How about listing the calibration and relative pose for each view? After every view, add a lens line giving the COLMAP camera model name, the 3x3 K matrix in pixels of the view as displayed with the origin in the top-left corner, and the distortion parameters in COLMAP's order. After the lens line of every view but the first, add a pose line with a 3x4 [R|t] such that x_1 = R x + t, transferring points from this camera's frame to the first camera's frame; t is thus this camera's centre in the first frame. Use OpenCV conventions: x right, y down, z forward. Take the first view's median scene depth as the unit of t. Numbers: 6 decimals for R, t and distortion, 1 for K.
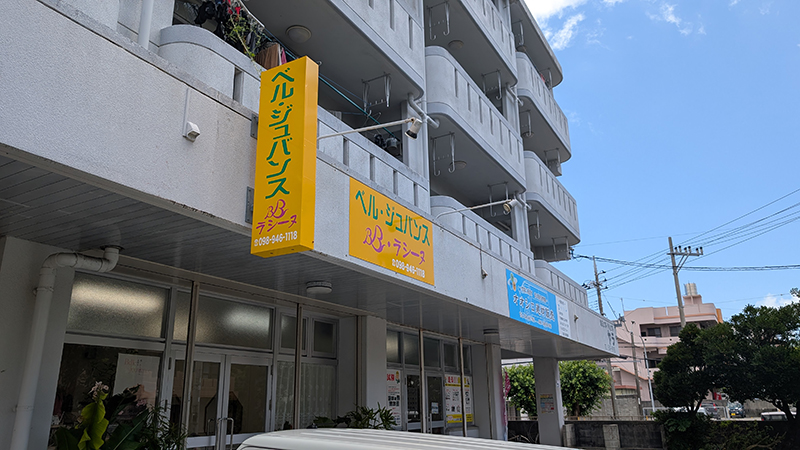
lens RADIAL K [[580.1, 0, 400.0], [0, 580.1, 225.0], [0, 0, 1]] dist [-0.001599, -0.000323]
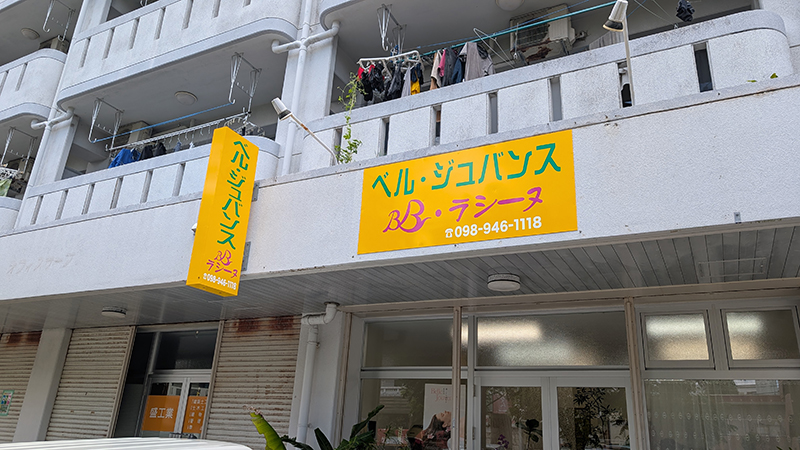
lens RADIAL K [[580.1, 0, 400.0], [0, 580.1, 225.0], [0, 0, 1]] dist [-0.001599, -0.000323]
pose [[0.037087, -0.328221, -0.943873, 0.695867], [0.247166, 0.918189, -0.309578, 0.272714], [0.968263, -0.221812, 0.115177, 0.878391]]
